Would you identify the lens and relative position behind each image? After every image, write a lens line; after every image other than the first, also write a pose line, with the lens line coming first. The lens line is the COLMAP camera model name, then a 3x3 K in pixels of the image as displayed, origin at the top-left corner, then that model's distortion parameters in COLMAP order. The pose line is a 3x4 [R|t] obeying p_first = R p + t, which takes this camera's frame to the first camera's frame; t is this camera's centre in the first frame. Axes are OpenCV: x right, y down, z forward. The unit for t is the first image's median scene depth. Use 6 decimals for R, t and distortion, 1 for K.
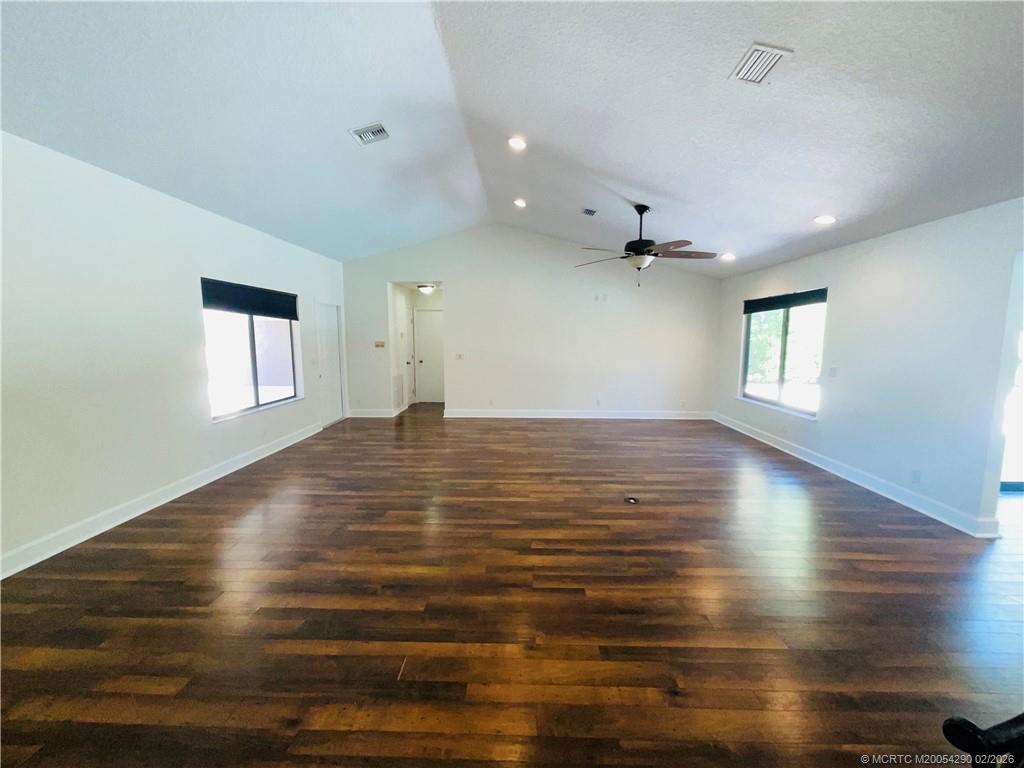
lens RADIAL K [[417.3, 0, 512.0], [0, 417.3, 384.0], [0, 0, 1]] dist [-0.000238, -0.000007]
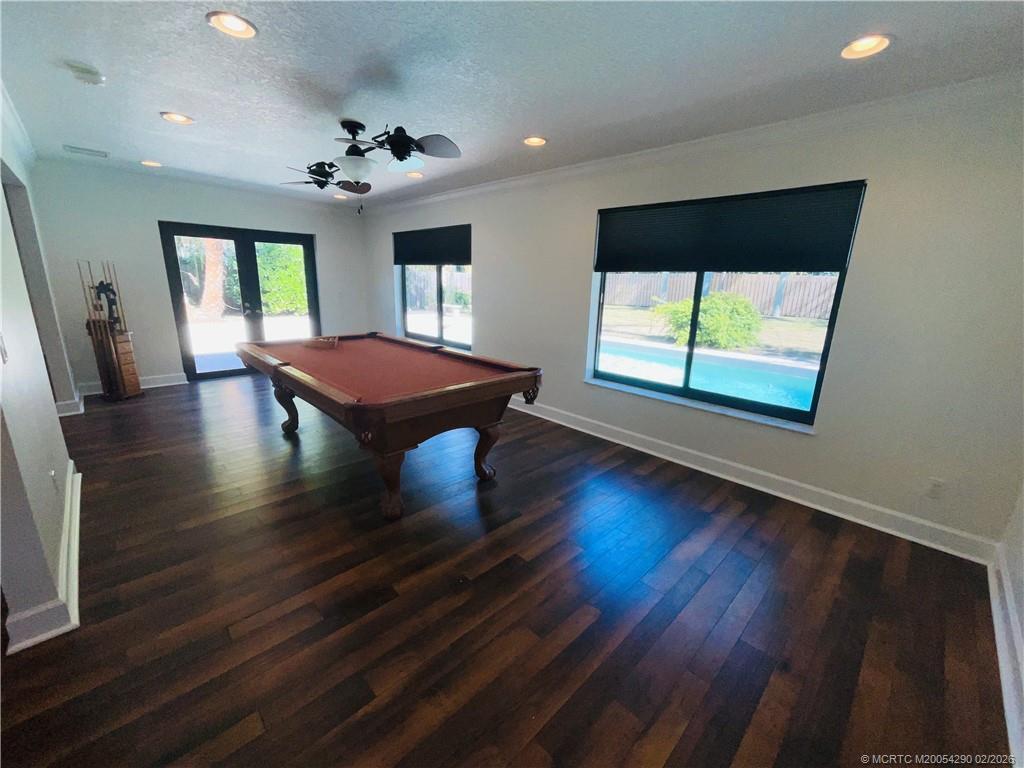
lens RADIAL K [[417.3, 0, 512.0], [0, 417.3, 384.0], [0, 0, 1]] dist [-0.000238, -0.000007]
pose [[0.685390, -0.158022, 0.710823, 0.040145], [0.047714, 0.983817, 0.172705, -0.057521], [-0.726611, -0.084454, 0.681838, 0.572376]]
